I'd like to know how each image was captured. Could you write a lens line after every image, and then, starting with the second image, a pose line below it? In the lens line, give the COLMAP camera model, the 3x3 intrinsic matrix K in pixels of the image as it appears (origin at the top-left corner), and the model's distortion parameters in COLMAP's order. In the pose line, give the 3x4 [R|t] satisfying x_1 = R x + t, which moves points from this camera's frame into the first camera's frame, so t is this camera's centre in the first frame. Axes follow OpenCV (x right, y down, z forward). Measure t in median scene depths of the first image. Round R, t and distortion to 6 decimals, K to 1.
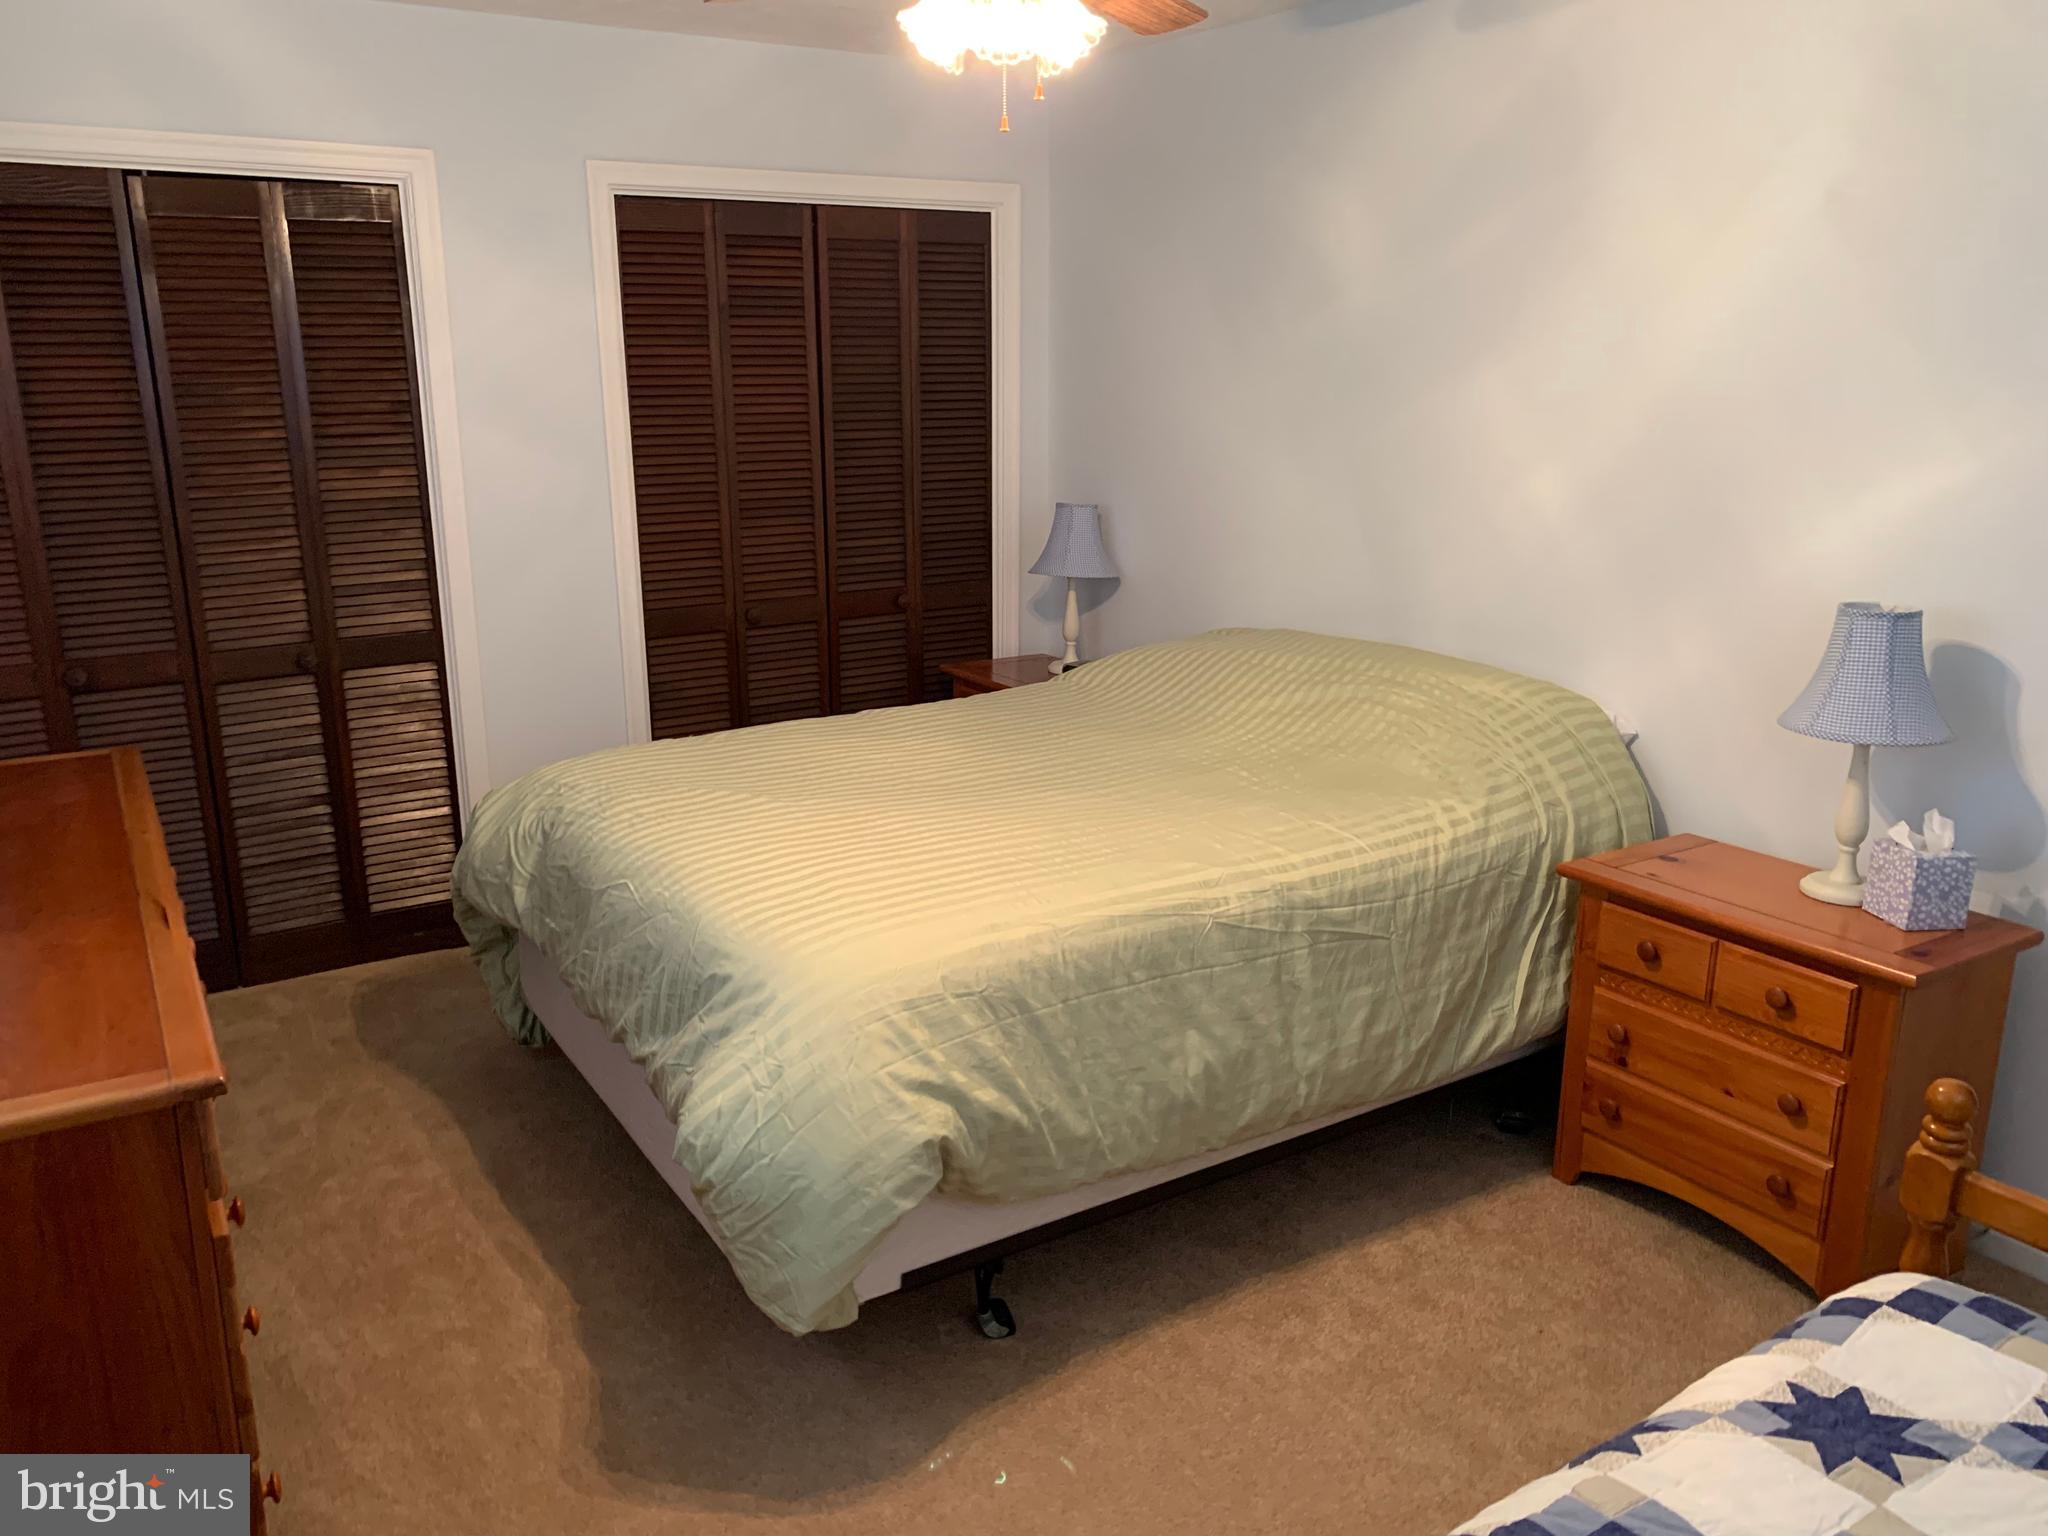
lens RADIAL K [[1562.4, 0, 1019.6], [0, 1562.4, 764.3], [0, 0, 1]] dist [0.026340, -0.033401]
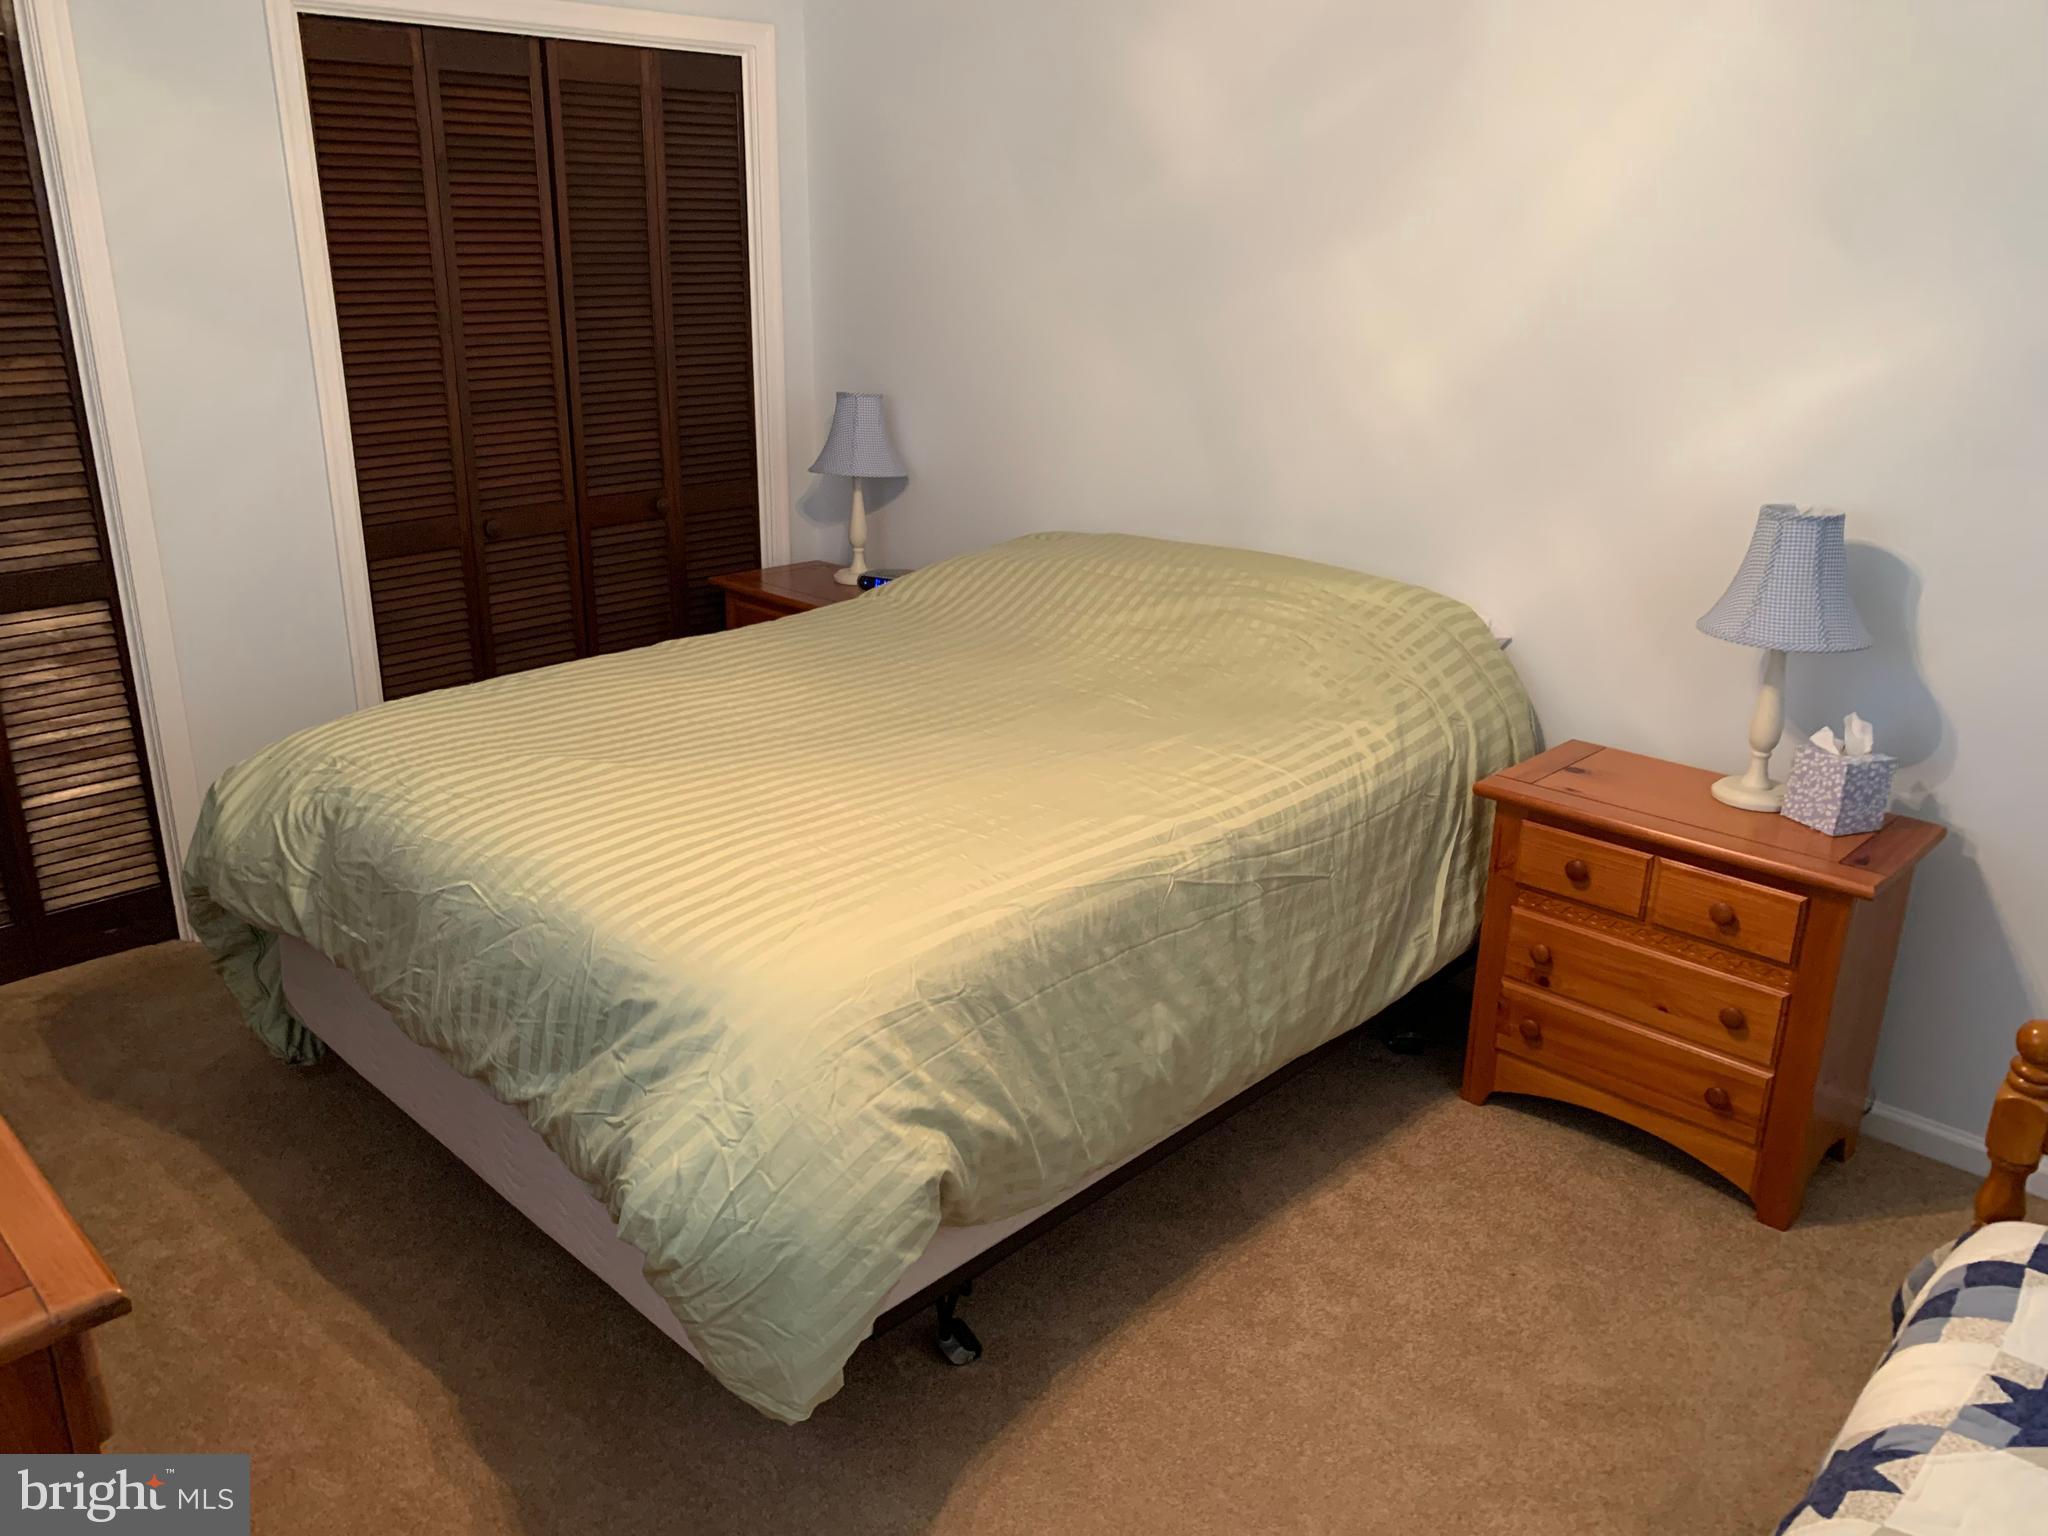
lens RADIAL K [[1562.4, 0, 1020.6], [0, 1562.4, 765.2], [0, 0, 1]] dist [0.026340, -0.033401]
pose [[0.971600, -0.061202, 0.228578, -0.151335], [0.042605, 0.995433, 0.085431, -0.043085], [-0.232763, -0.073266, 0.969770, 0.141137]]
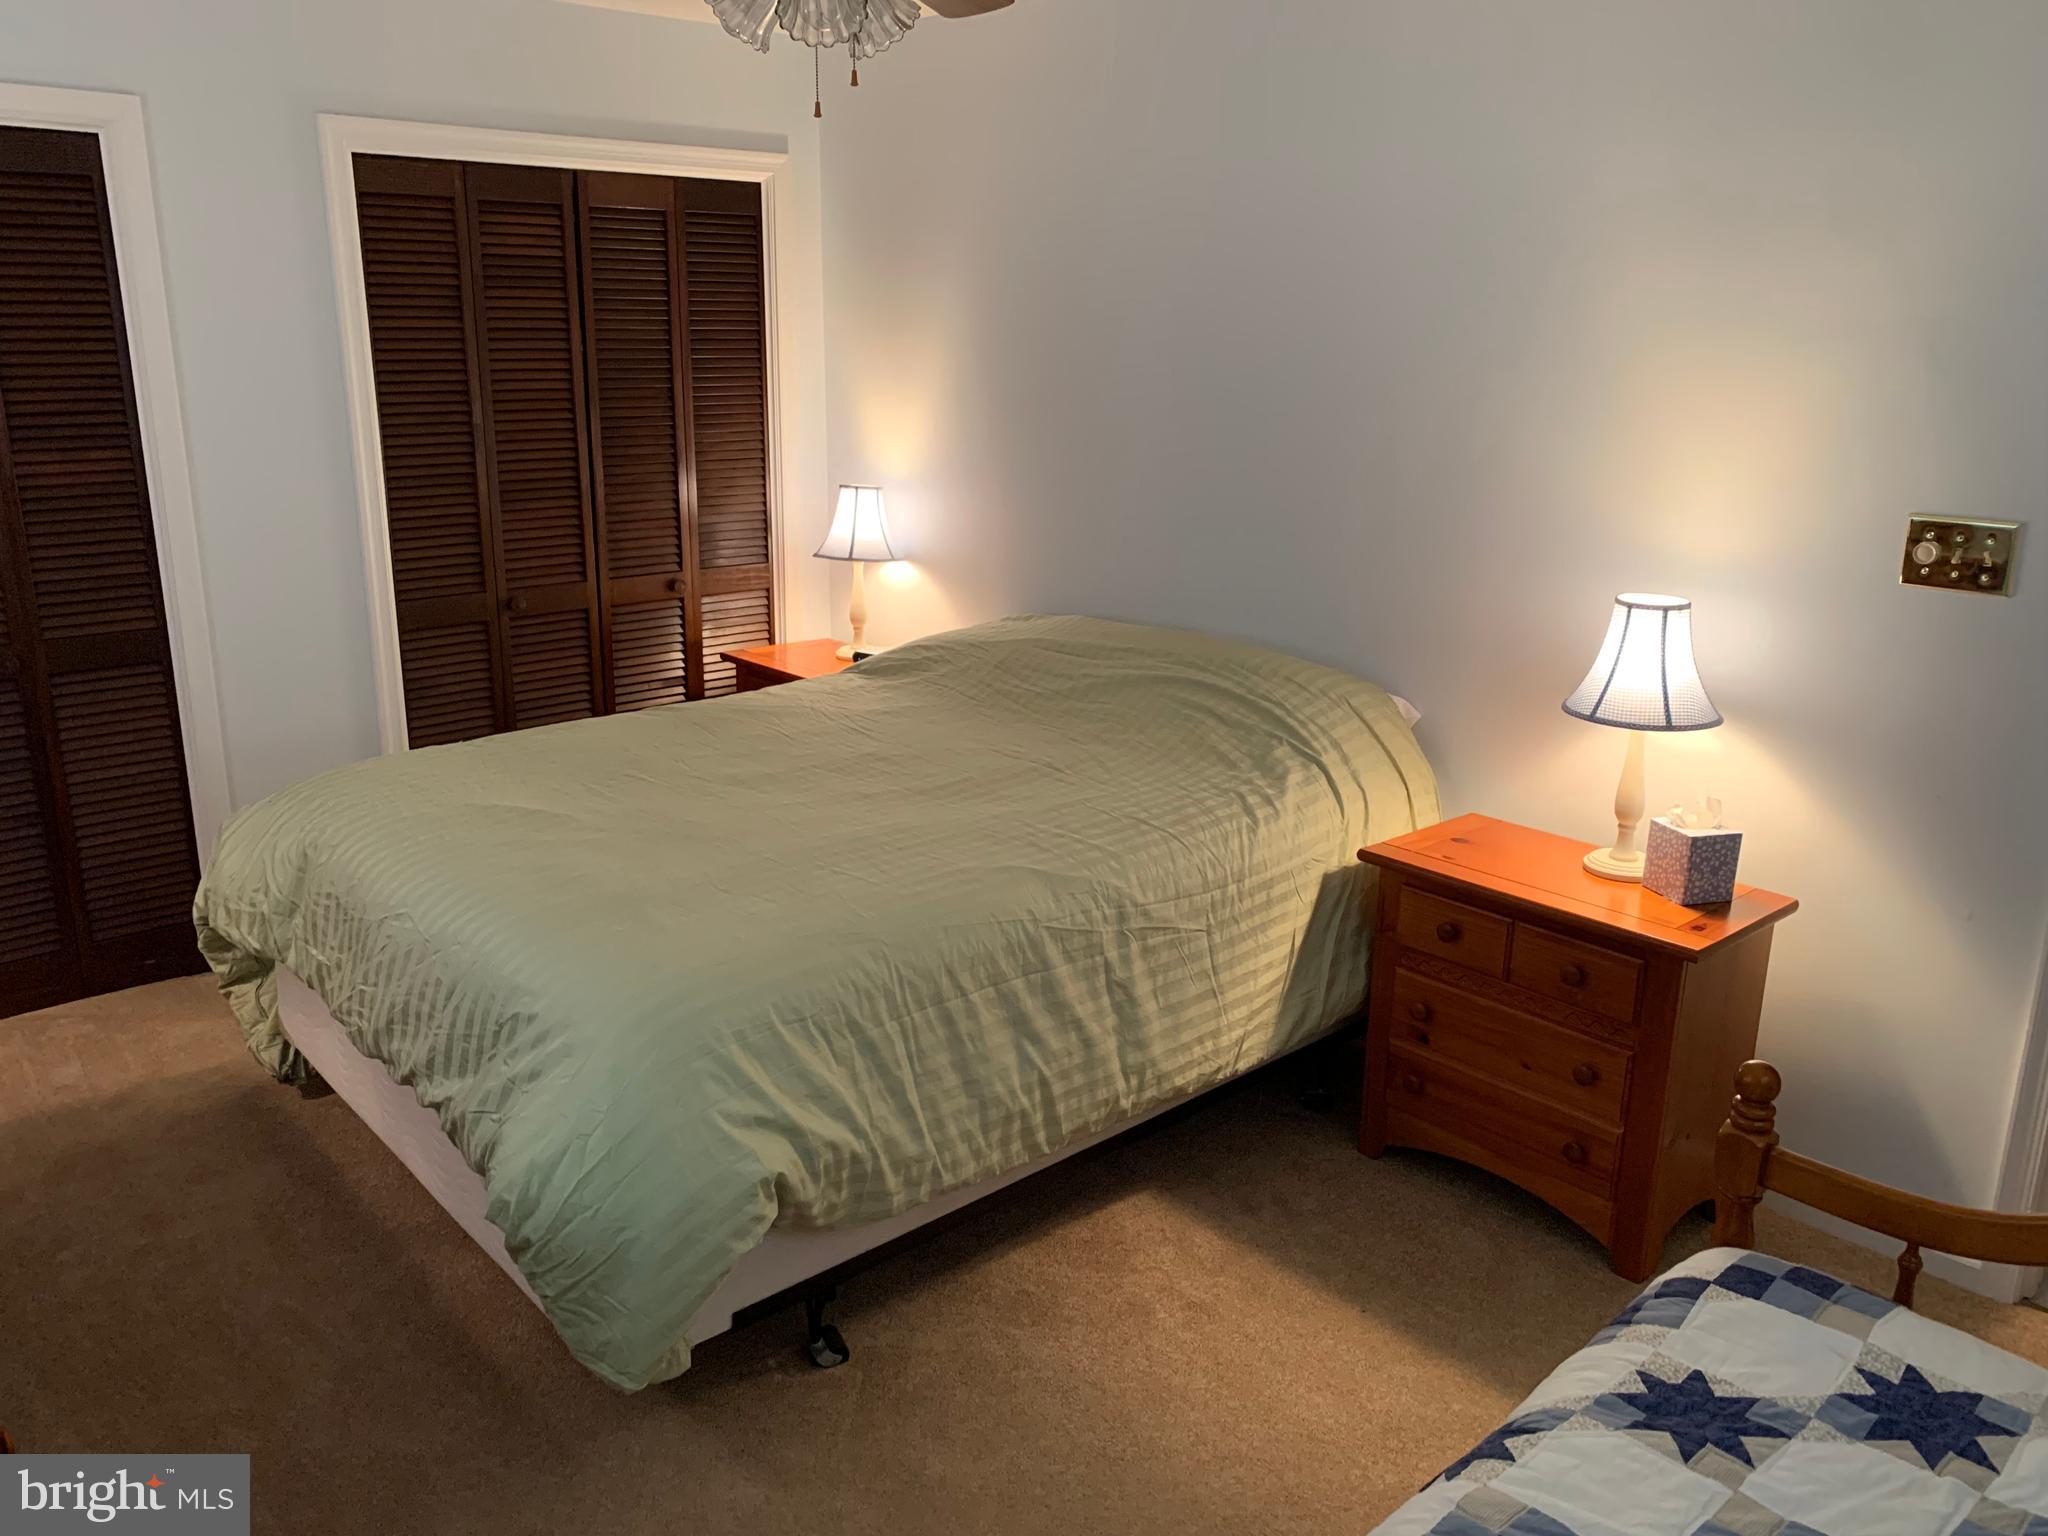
lens RADIAL K [[1562.4, 0, 1035.0], [0, 1562.4, 750.5], [0, 0, 1]] dist [0.026340, -0.033401]
pose [[0.985686, -0.027545, 0.166328, -0.037078], [0.025026, 0.999538, 0.017219, -0.025655], [-0.166726, -0.012810, 0.985920, 0.026301]]
